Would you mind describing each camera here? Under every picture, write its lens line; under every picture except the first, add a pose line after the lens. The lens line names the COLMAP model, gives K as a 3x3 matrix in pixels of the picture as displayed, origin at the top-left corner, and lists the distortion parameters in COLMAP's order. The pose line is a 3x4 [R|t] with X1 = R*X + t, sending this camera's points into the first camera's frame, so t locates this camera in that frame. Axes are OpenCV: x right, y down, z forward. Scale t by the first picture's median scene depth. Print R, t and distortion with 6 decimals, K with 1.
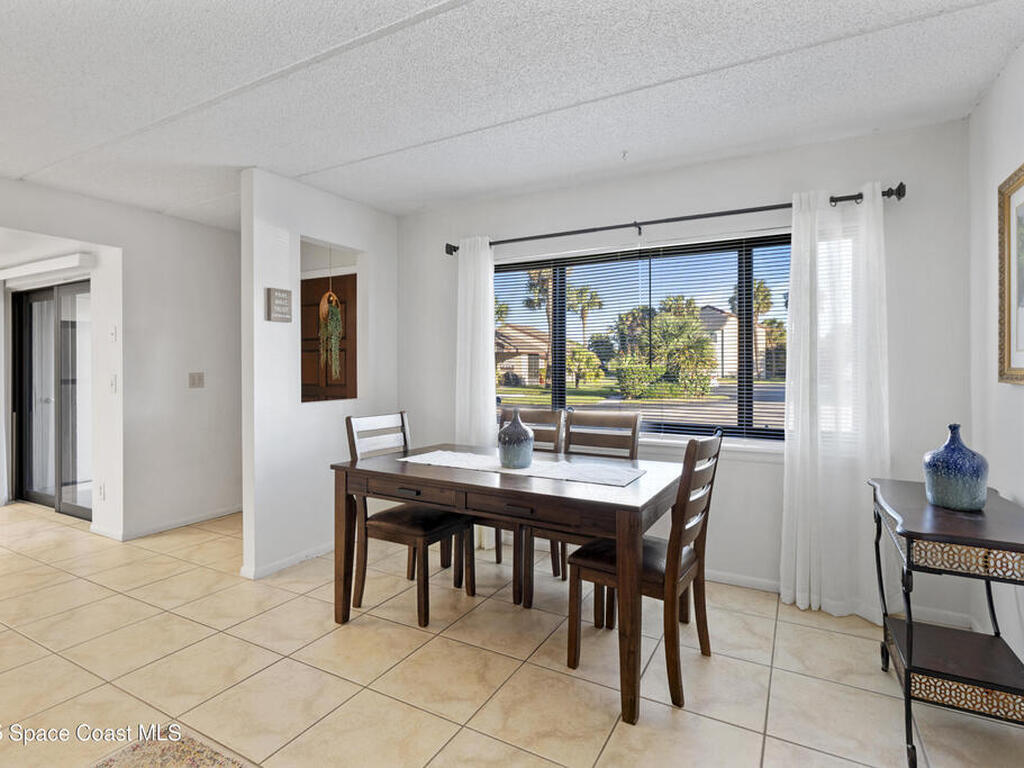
lens RADIAL K [[523.8, 0, 517.2], [0, 523.8, 366.0], [0, 0, 1]] dist [-0.008138, 0.003850]
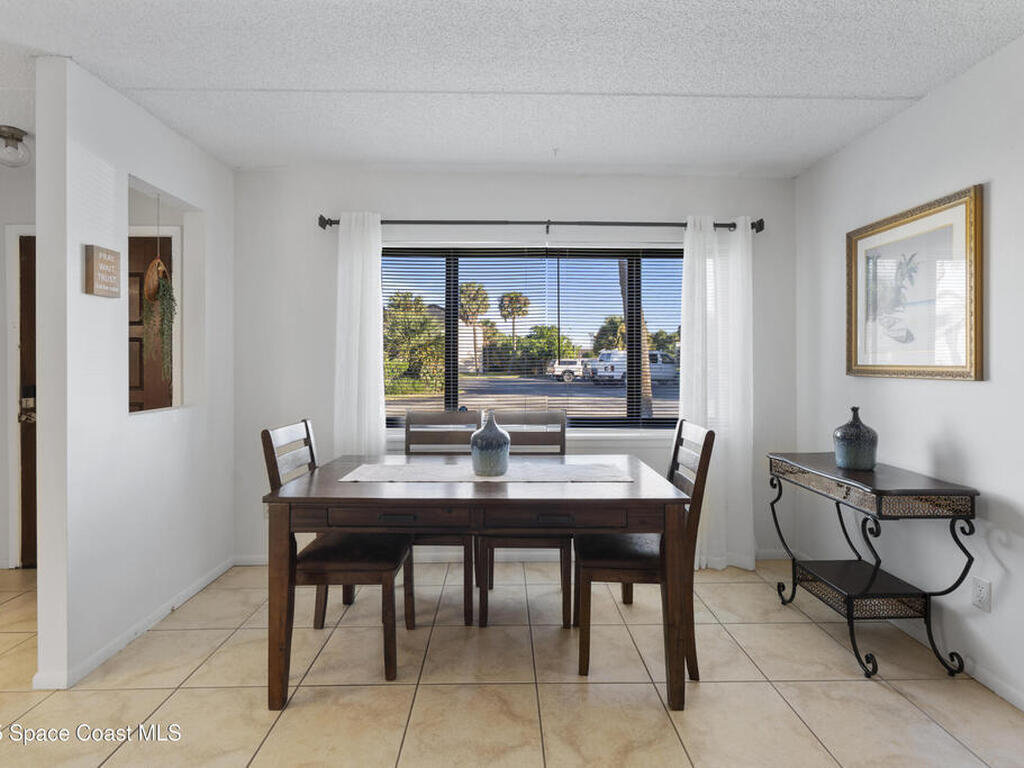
lens RADIAL K [[523.8, 0, 510.4], [0, 523.8, 360.7], [0, 0, 1]] dist [-0.008138, 0.003850]
pose [[0.869878, 0.003424, 0.493256, -0.349797], [-0.002280, 0.999993, -0.002919, -0.000510], [-0.493262, 0.001415, 0.869879, 0.160488]]
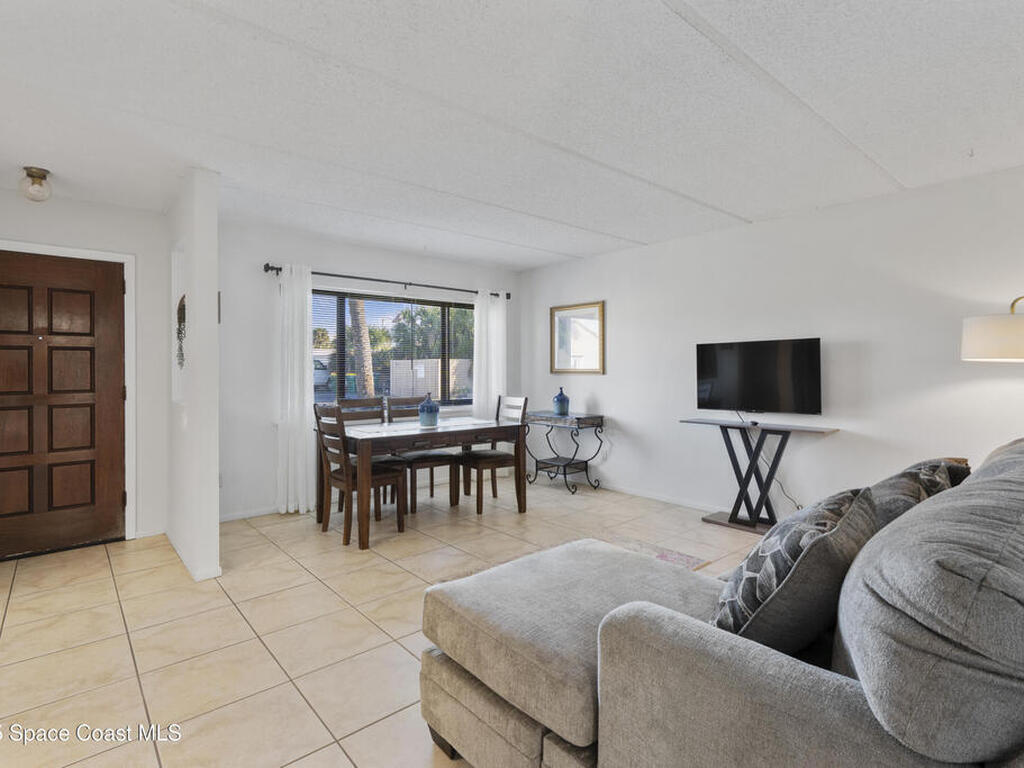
lens RADIAL K [[523.8, 0, 511.5], [0, 523.8, 366.0], [0, 0, 1]] dist [-0.008138, 0.003850]
pose [[0.356474, 0.006080, 0.934285, -1.270754], [-0.000124, 0.999979, -0.006461, 0.003745], [-0.934305, 0.002188, 0.356467, 0.102490]]
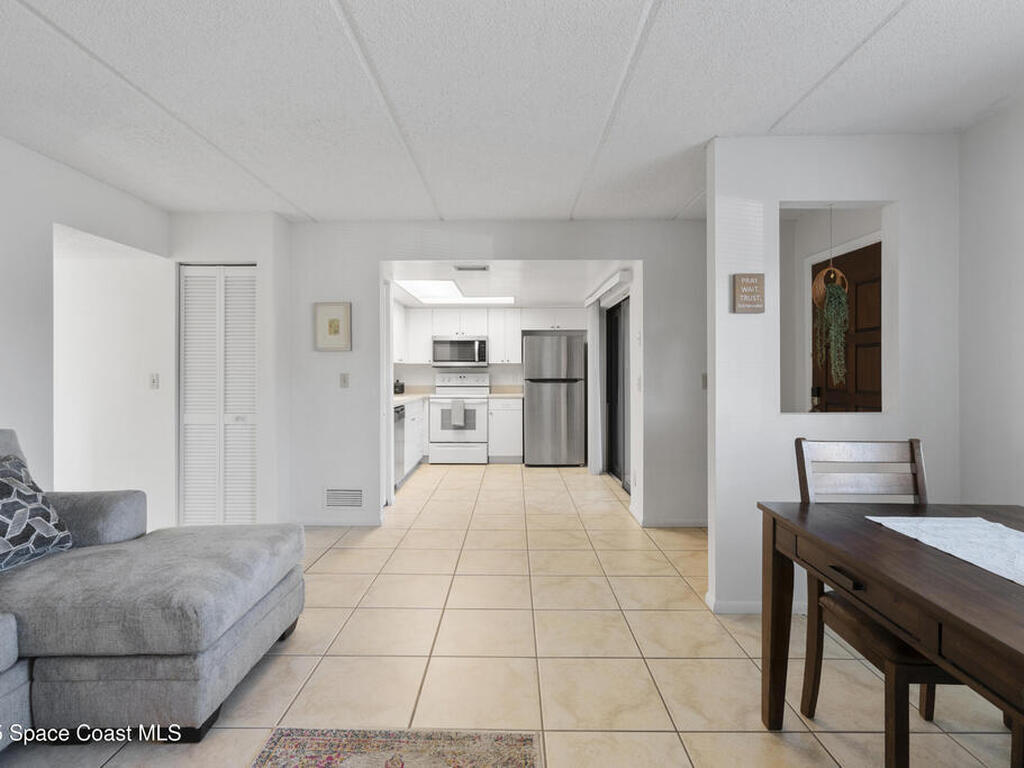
lens RADIAL K [[523.8, 0, 512.6], [0, 523.8, 369.2], [0, 0, 1]] dist [-0.008138, 0.003850]
pose [[0.475284, 0.002072, -0.879830, 0.102080], [0.001162, 0.999995, 0.002983, 0.001080], [0.879832, -0.002440, 0.475279, 0.296881]]
